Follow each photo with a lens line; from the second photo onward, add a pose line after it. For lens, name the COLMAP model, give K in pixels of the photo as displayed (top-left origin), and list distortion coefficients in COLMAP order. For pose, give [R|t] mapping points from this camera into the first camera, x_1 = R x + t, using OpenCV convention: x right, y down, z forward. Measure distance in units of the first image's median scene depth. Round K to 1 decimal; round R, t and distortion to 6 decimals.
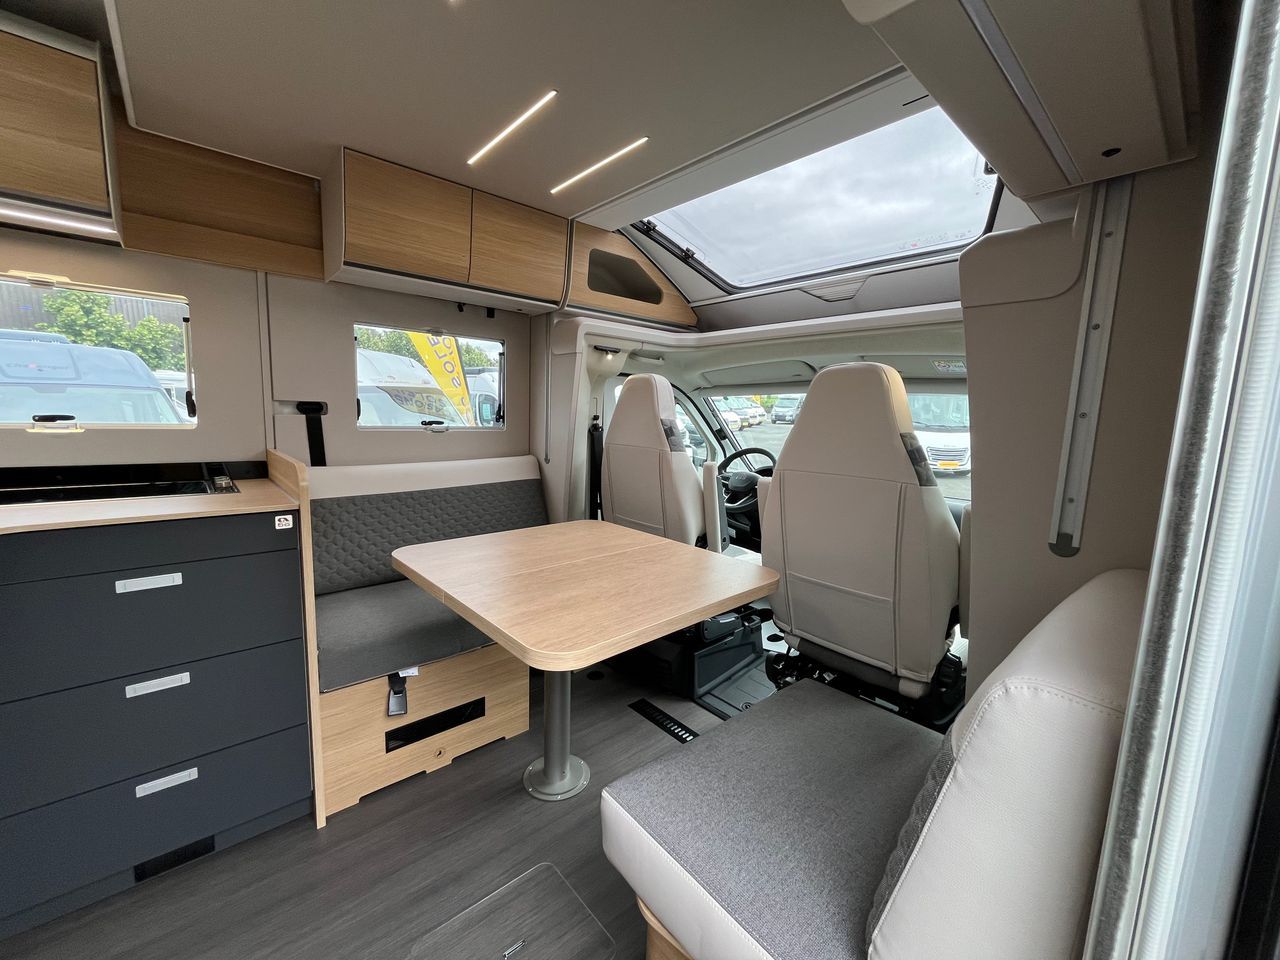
lens RADIAL K [[512.6, 0, 643.4], [0, 512.6, 477.3], [0, 0, 1]] dist [-0.005297, 0.000372]
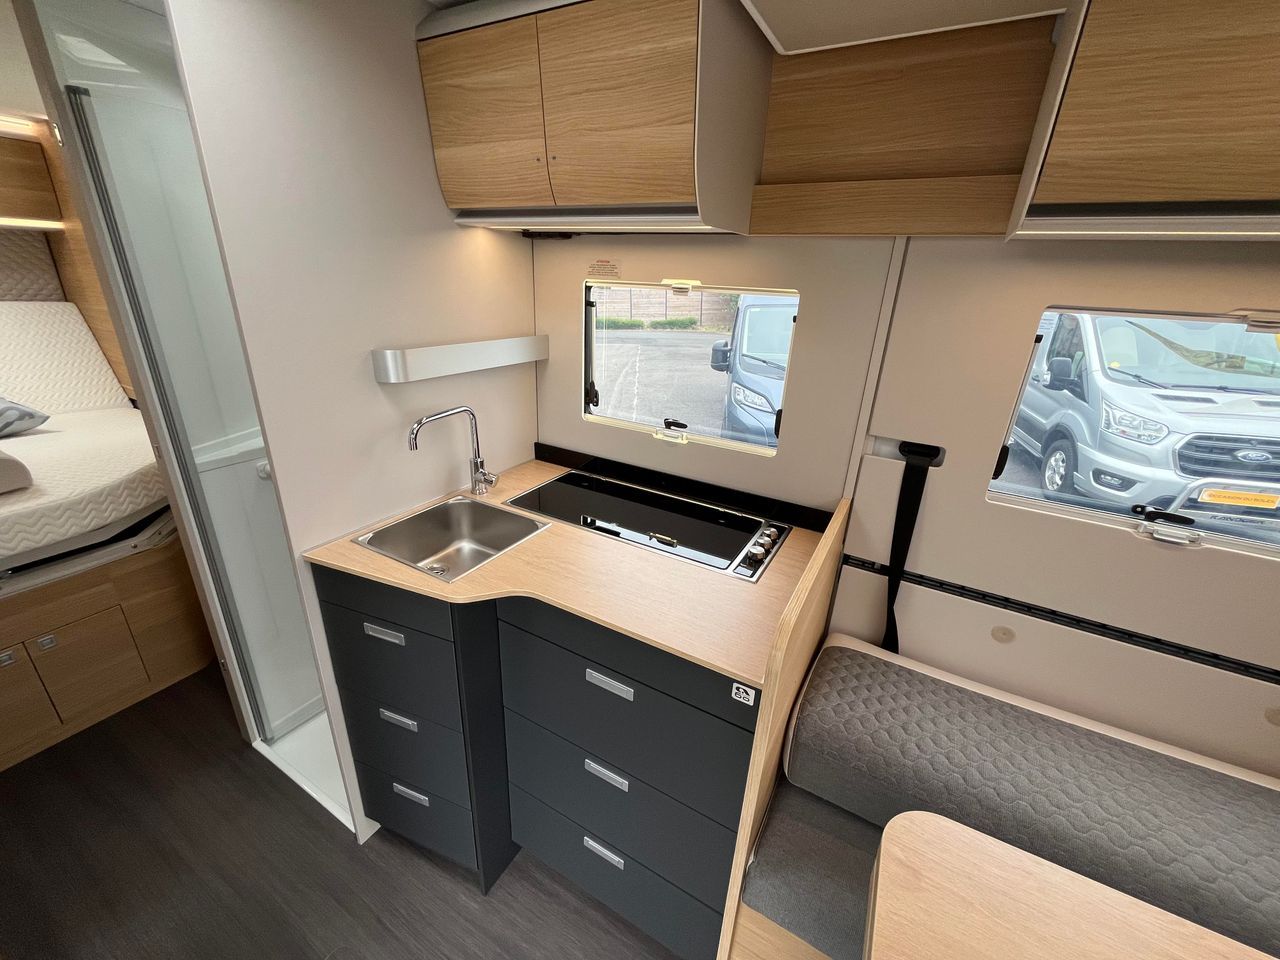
lens RADIAL K [[512.6, 0, 635.4], [0, 512.6, 477.8], [0, 0, 1]] dist [-0.005297, 0.000372]
pose [[0.309483, 0.332771, -0.890777, -0.233740], [-0.148463, 0.942189, 0.300397, -0.306324], [0.939244, 0.039279, 0.340995, 0.574475]]
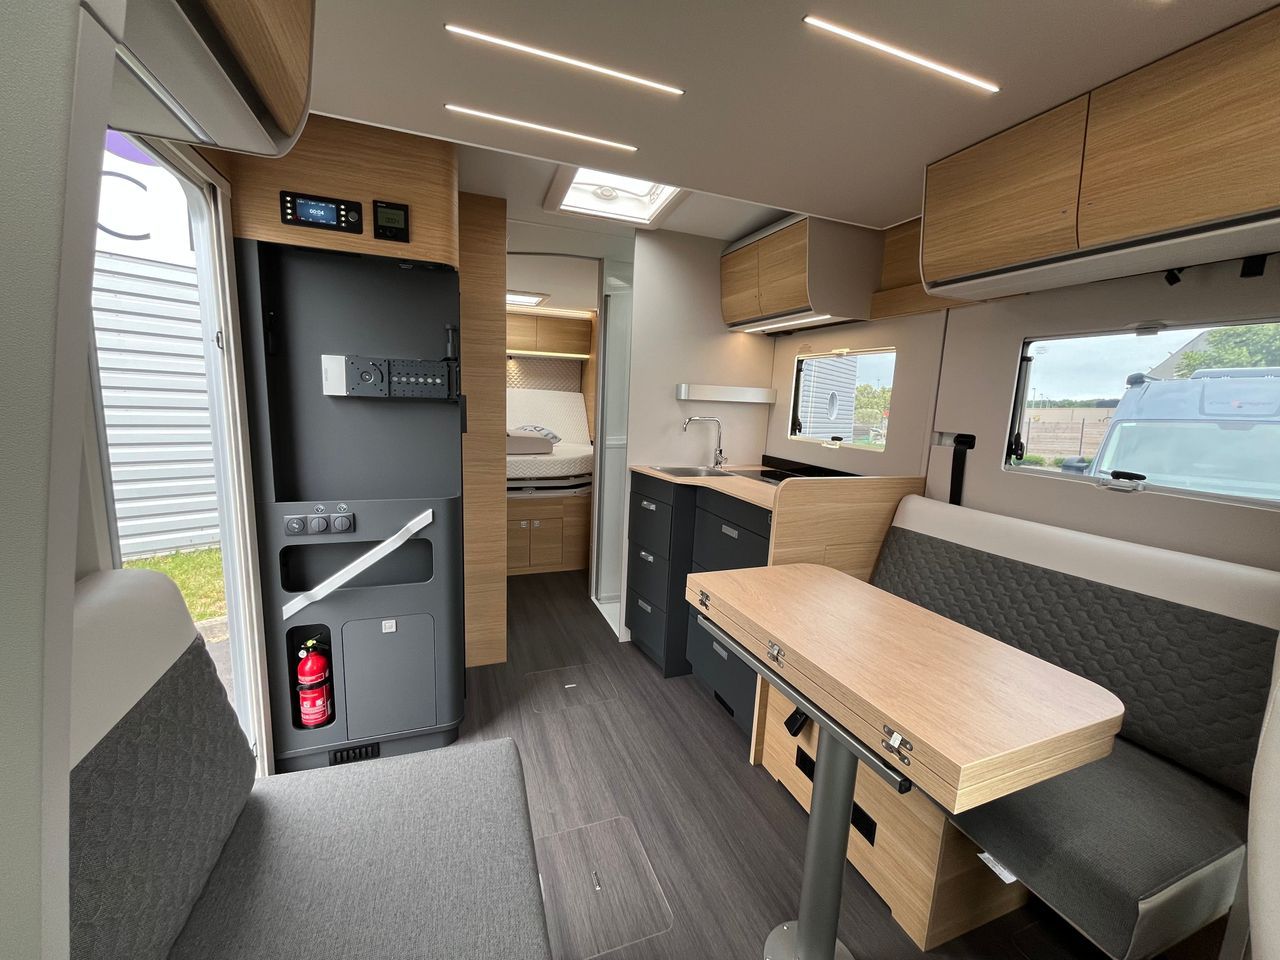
lens RADIAL K [[512.6, 0, 637.0], [0, 512.6, 480.2], [0, 0, 1]] dist [-0.005297, 0.000372]
pose [[-0.369496, 0.105022, -0.923278, 0.553071], [-0.165940, 0.970164, 0.176764, -0.166643], [0.914296, 0.218523, -0.341044, 0.988082]]
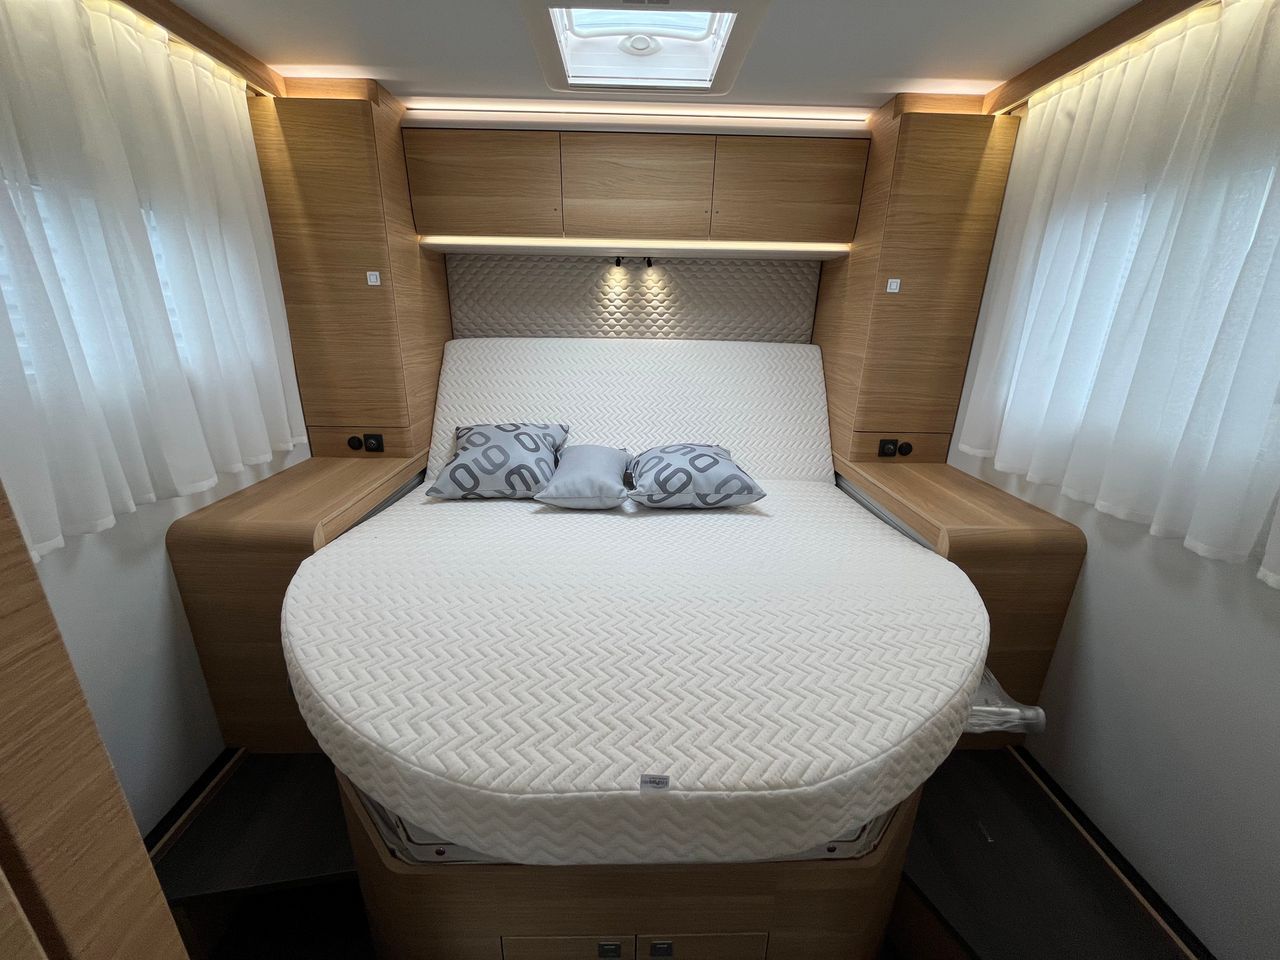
lens RADIAL K [[512.6, 0, 638.6], [0, 512.6, 480.6], [0, 0, 1]] dist [-0.005297, 0.000372]
pose [[-0.657179, 0.199264, -0.726918, -1.140727], [-0.128933, 0.920487, 0.368890, -0.176624], [0.742625, 0.336151, -0.579233, -0.082826]]
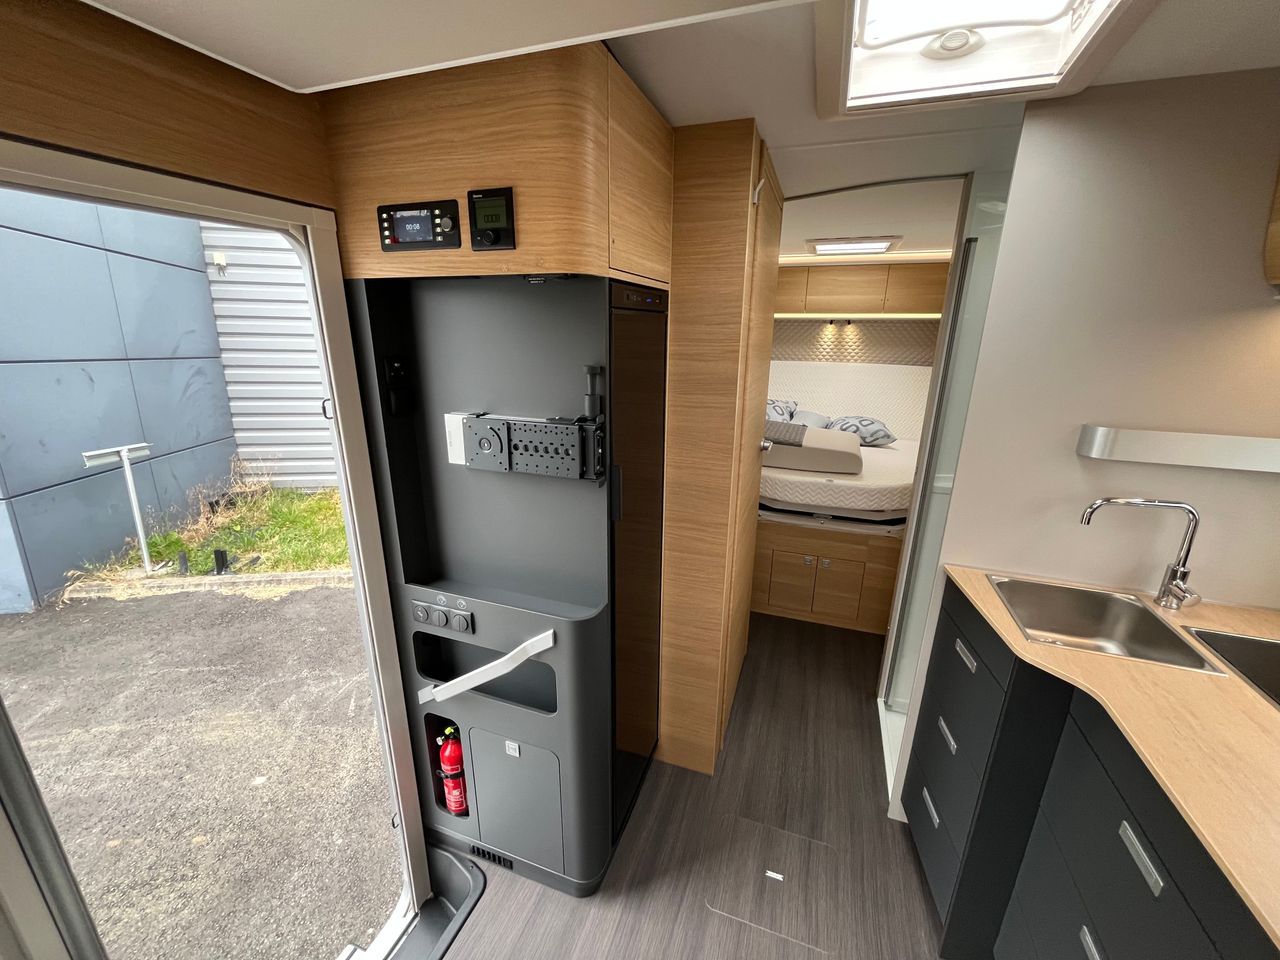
lens RADIAL K [[512.6, 0, 638.1], [0, 512.6, 479.1], [0, 0, 1]] dist [-0.005297, 0.000372]
pose [[-0.883419, 0.100112, -0.457765, -0.084628], [-0.090654, 0.921940, 0.376574, -0.360306], [0.459732, 0.374170, -0.805384, 0.822296]]
